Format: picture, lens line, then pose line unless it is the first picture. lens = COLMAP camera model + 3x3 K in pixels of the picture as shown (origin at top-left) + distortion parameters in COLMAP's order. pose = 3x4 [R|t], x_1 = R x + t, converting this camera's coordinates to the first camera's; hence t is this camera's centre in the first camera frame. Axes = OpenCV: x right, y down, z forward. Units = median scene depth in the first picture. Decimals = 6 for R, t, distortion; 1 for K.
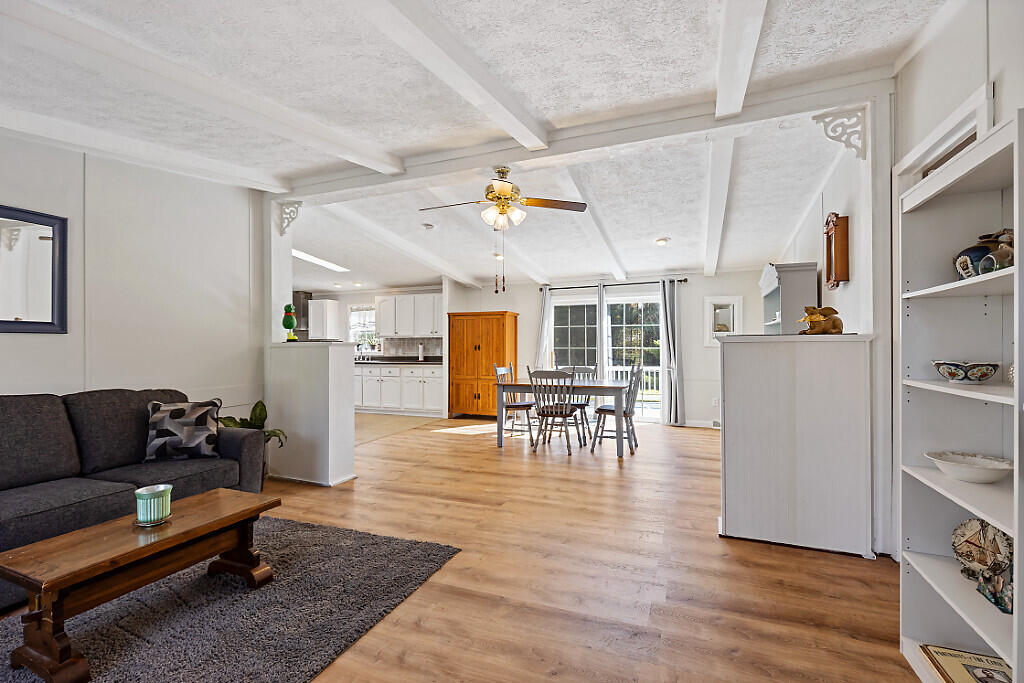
lens RADIAL K [[457.0, 0, 505.2], [0, 457.0, 353.6], [0, 0, 1]] dist [0.000656, 0.000258]
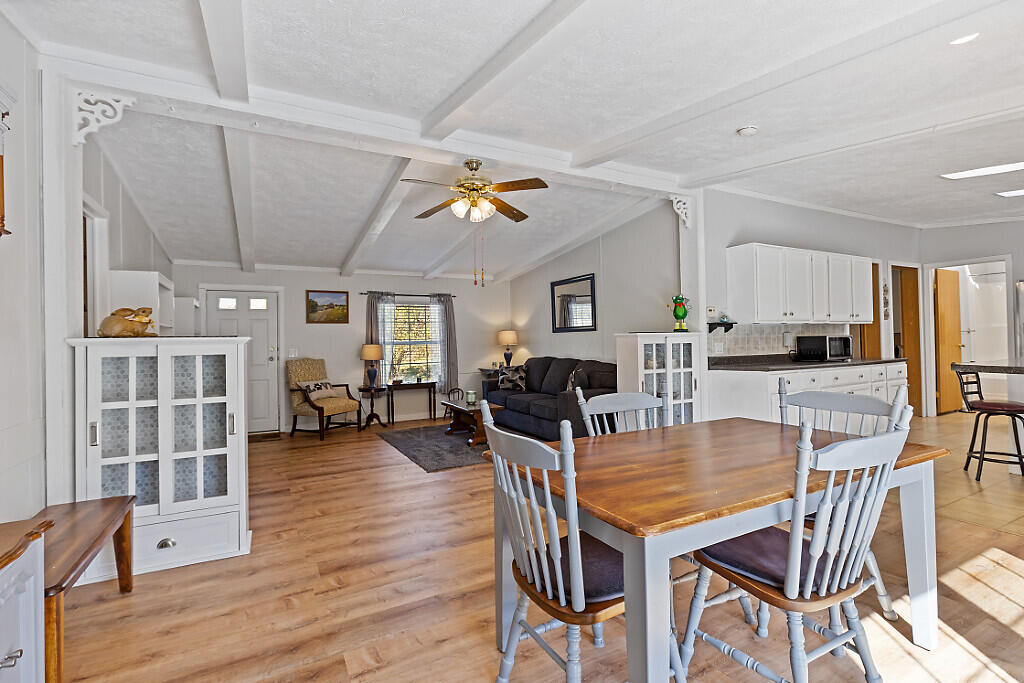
lens RADIAL K [[476.3, 0, 514.5], [0, 476.3, 336.5], [0, 0, 1]] dist [0.001061, 0.000302]
pose [[-0.626335, 0.010814, -0.779479, 0.342529], [0.007334, 0.999941, 0.007979, -0.014220], [0.779519, -0.000719, -0.626378, 0.790120]]
